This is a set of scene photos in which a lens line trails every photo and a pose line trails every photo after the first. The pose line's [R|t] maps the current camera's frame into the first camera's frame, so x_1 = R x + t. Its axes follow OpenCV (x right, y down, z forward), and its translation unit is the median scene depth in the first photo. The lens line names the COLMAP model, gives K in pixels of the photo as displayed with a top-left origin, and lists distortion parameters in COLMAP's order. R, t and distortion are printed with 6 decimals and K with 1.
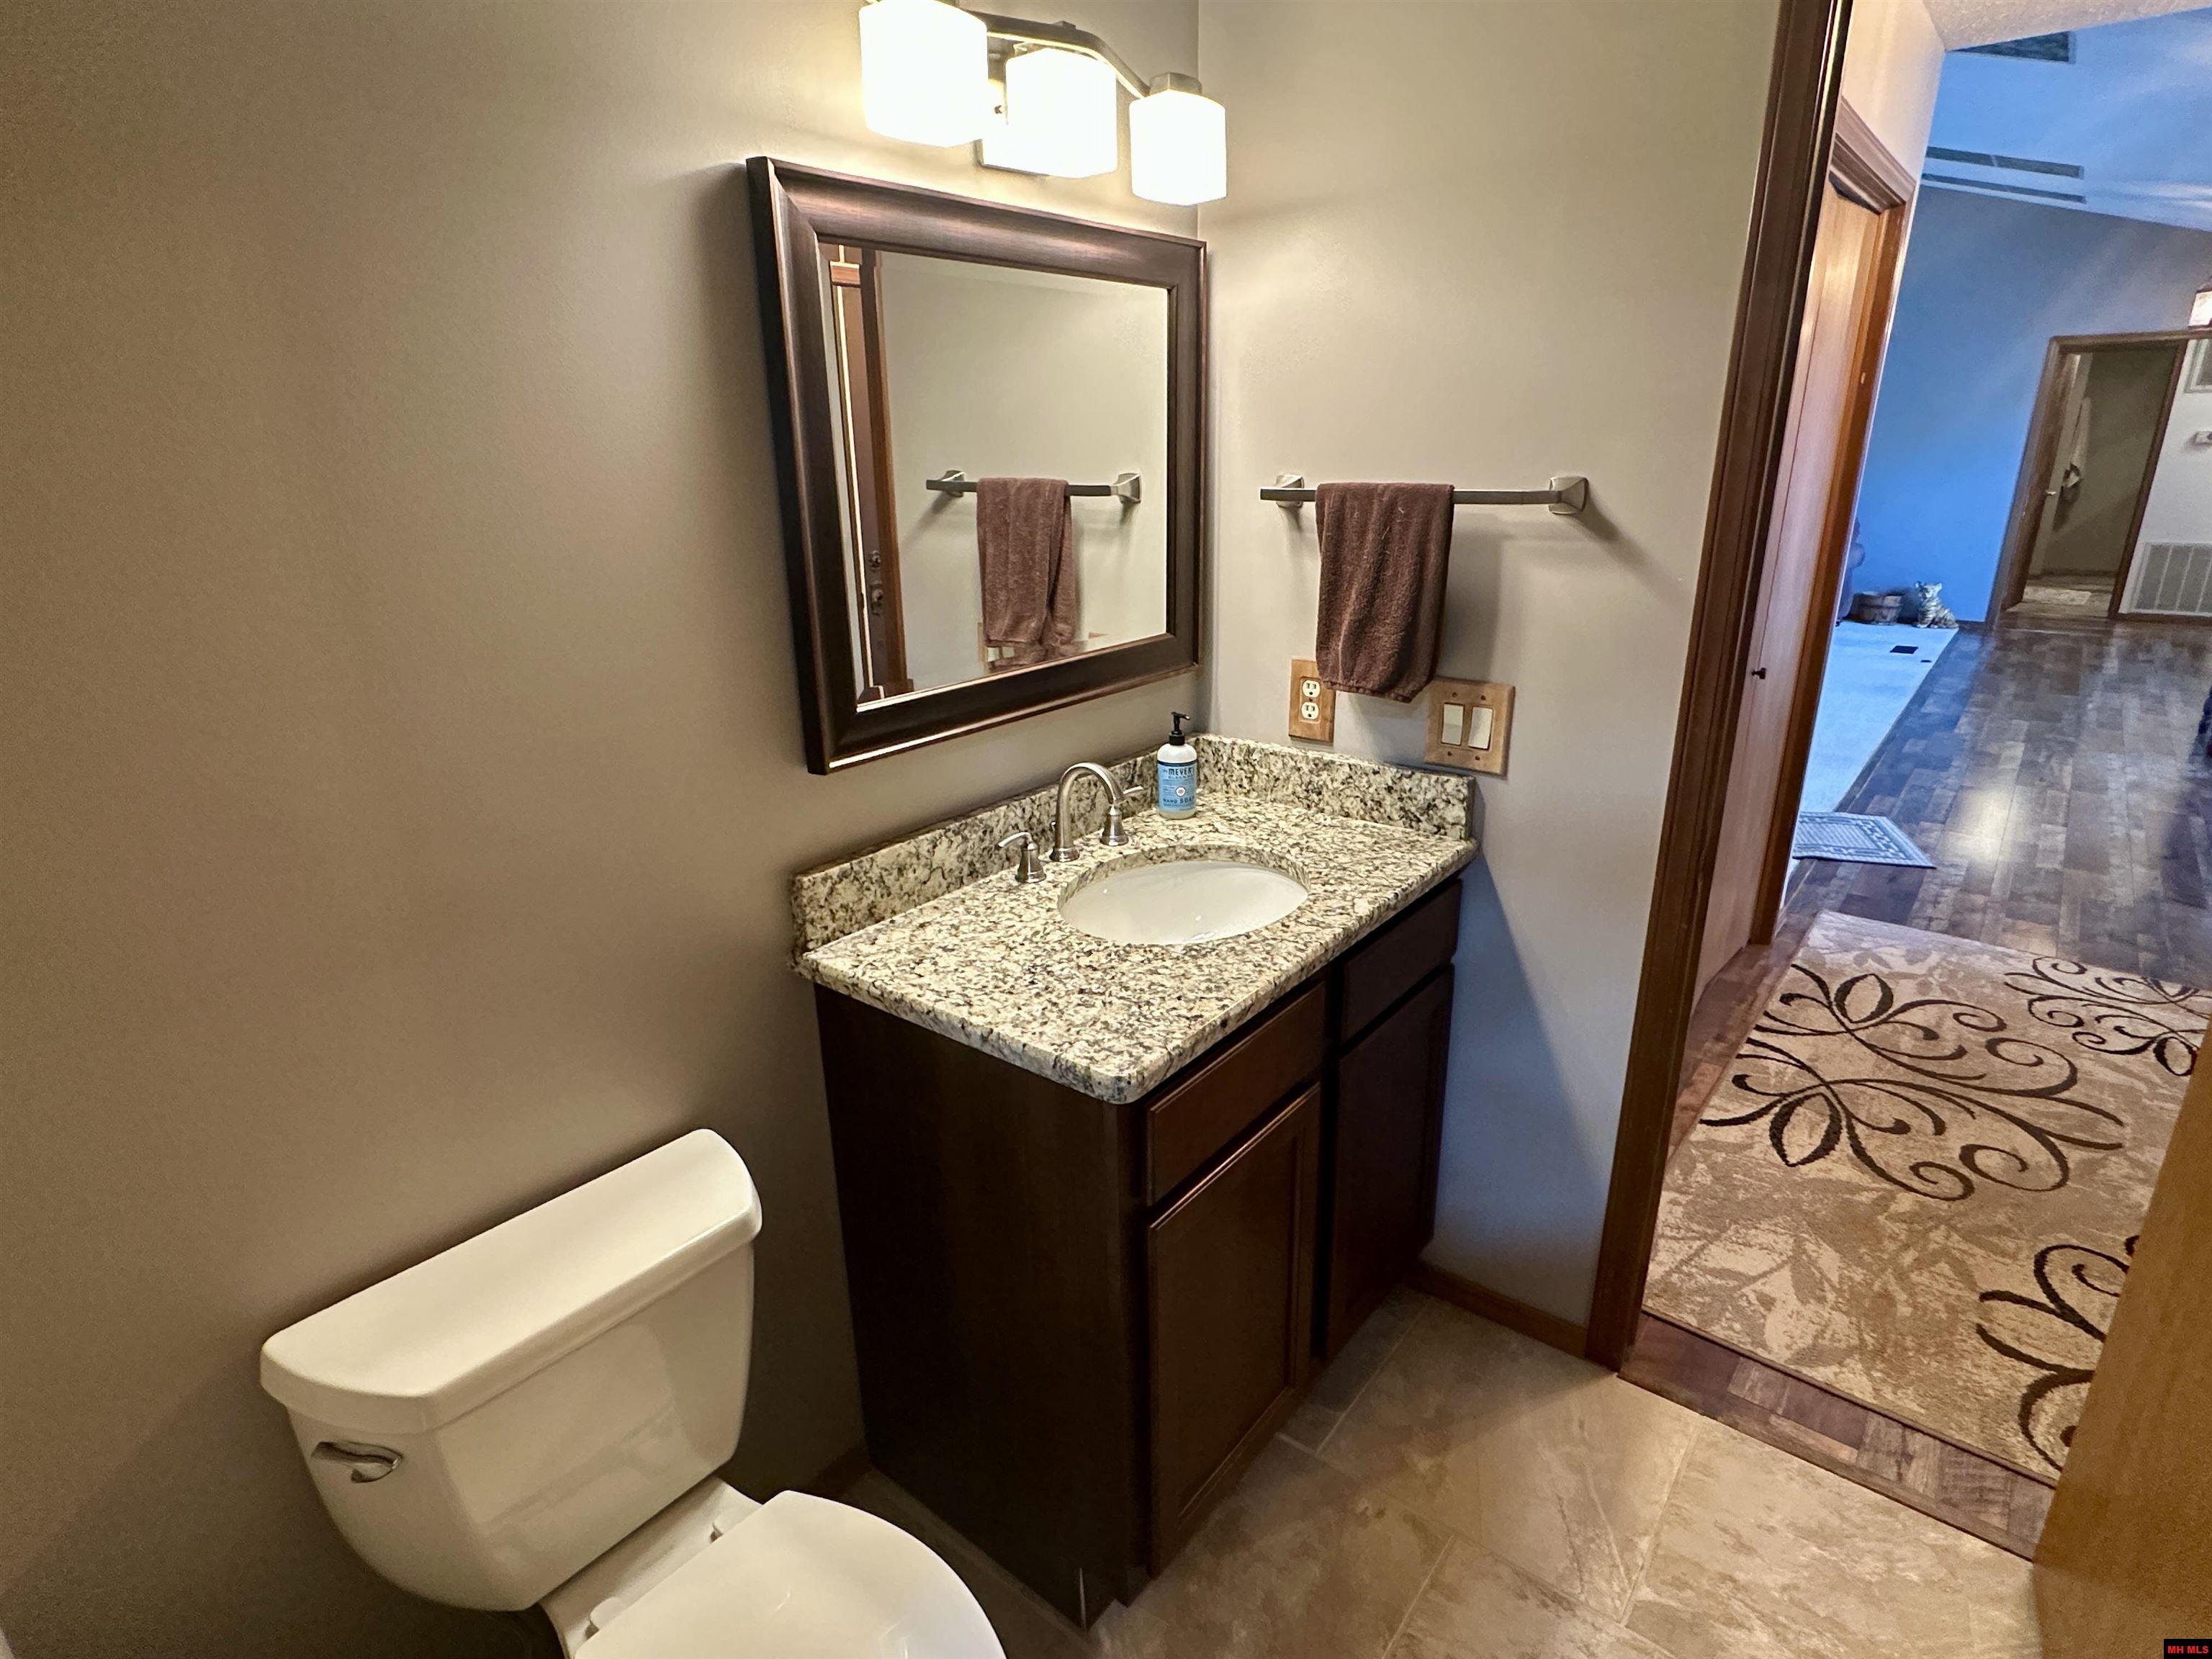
lens RADIAL K [[1162.4, 0, 1101.9], [0, 1162.4, 835.9], [0, 0, 1]] dist [0.004484, -0.000260]
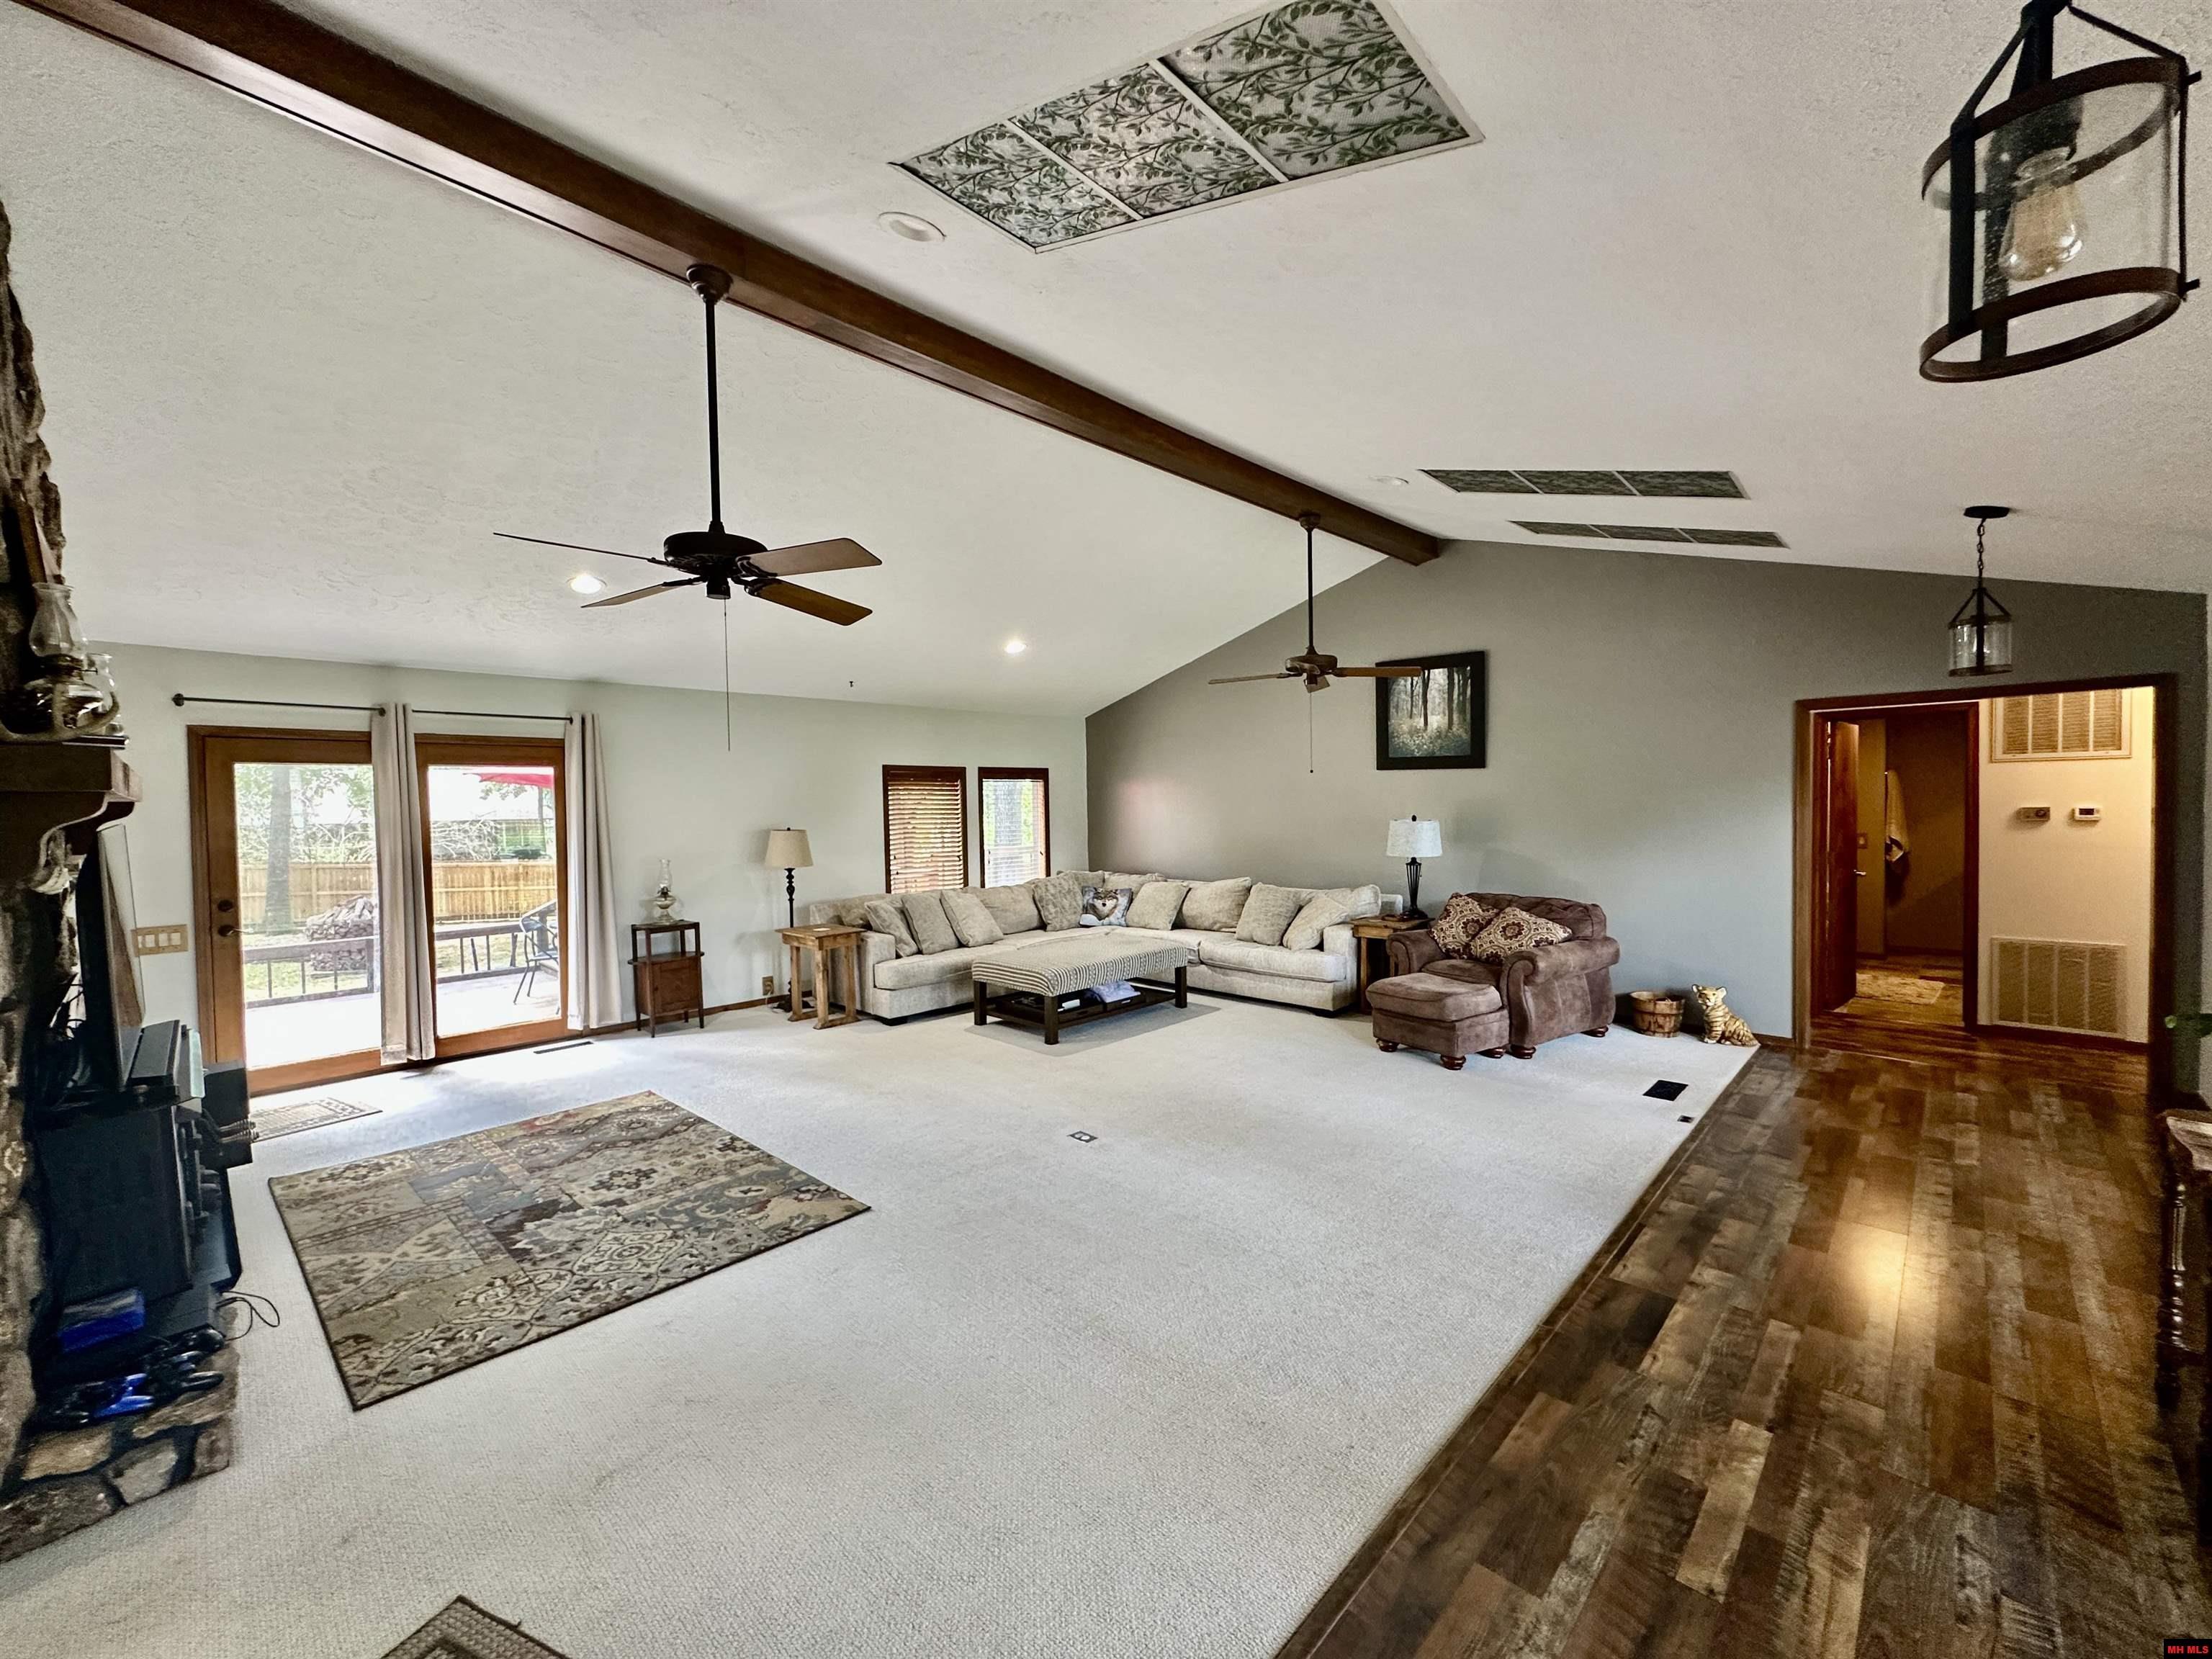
lens RADIAL K [[883.8, 0, 1098.1], [0, 883.8, 832.4], [0, 0, 1]] dist [-0.002185, 0.000653]
pose [[0.995481, -0.000521, -0.094964, 0.347935], [-0.027360, 0.956009, -0.292057, -0.128960], [0.090939, 0.293335, 0.951675, 0.351440]]
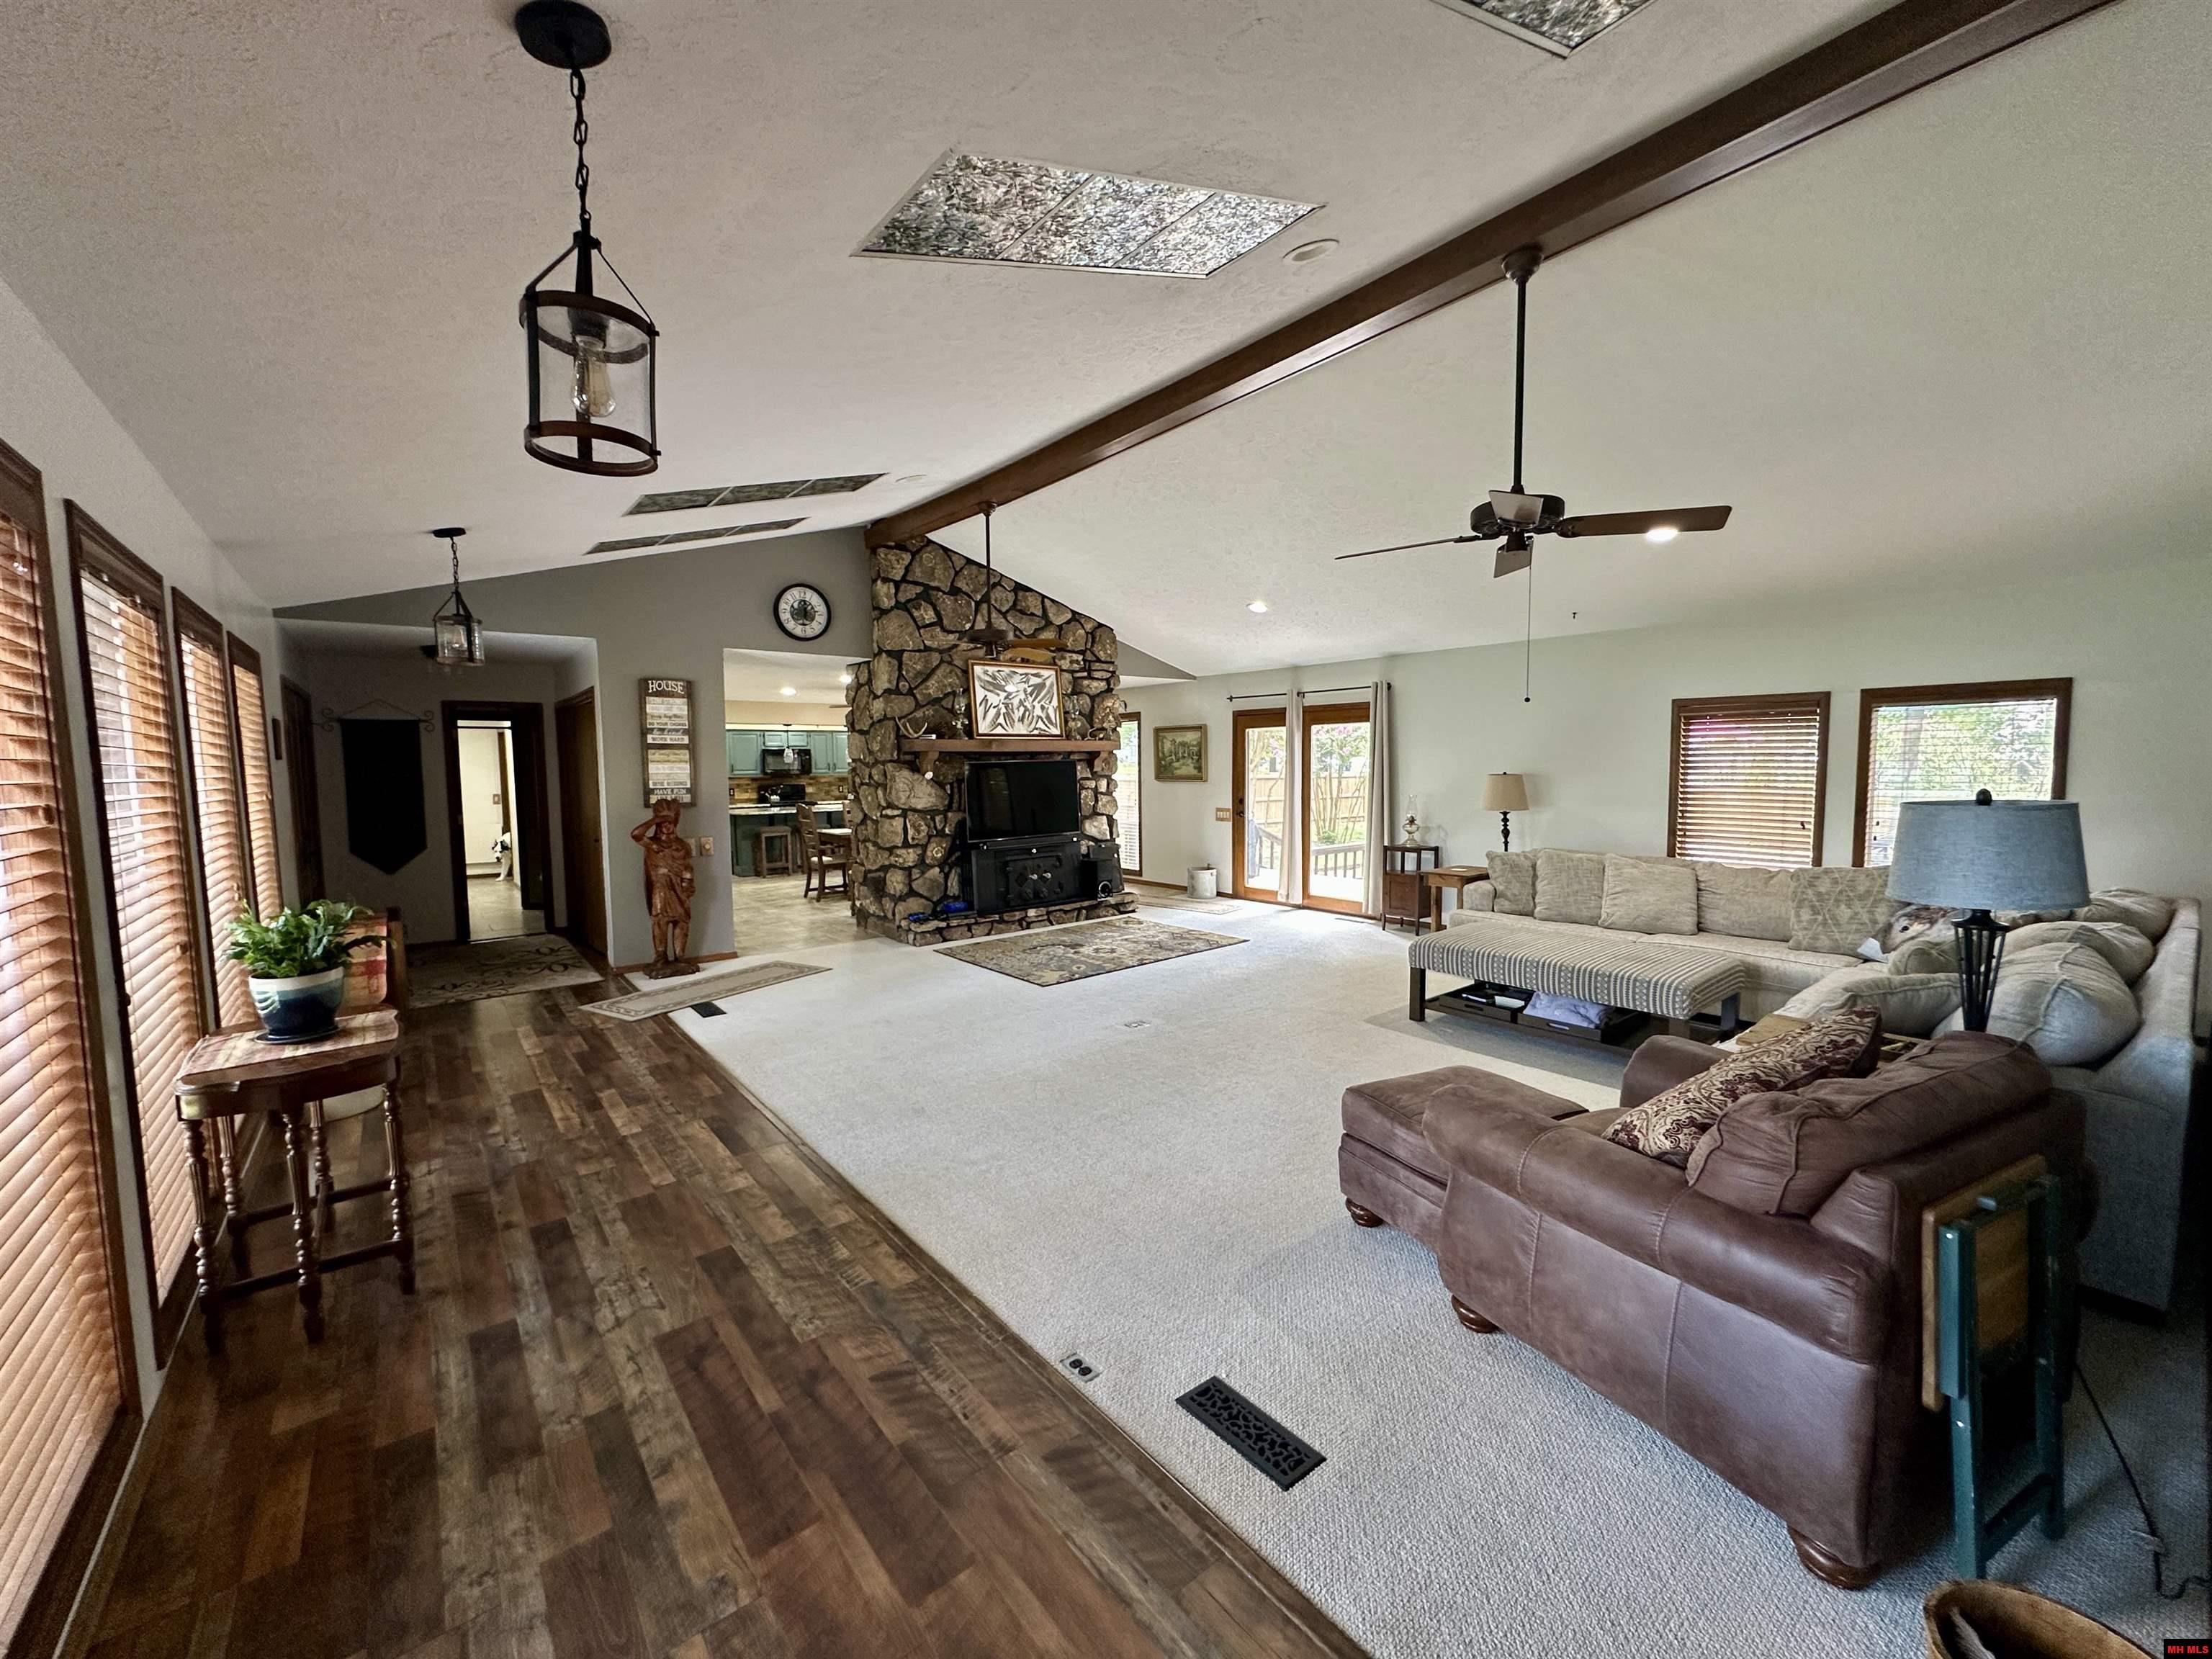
lens RADIAL K [[883.8, 0, 1109.3], [0, 883.8, 826.2], [0, 0, 1]] dist [-0.002185, 0.000653]
pose [[-0.212222, 0.085812, -0.973446, 0.831433], [-0.306223, 0.940126, 0.149635, -0.307364], [0.928003, 0.329847, -0.173238, 0.862510]]
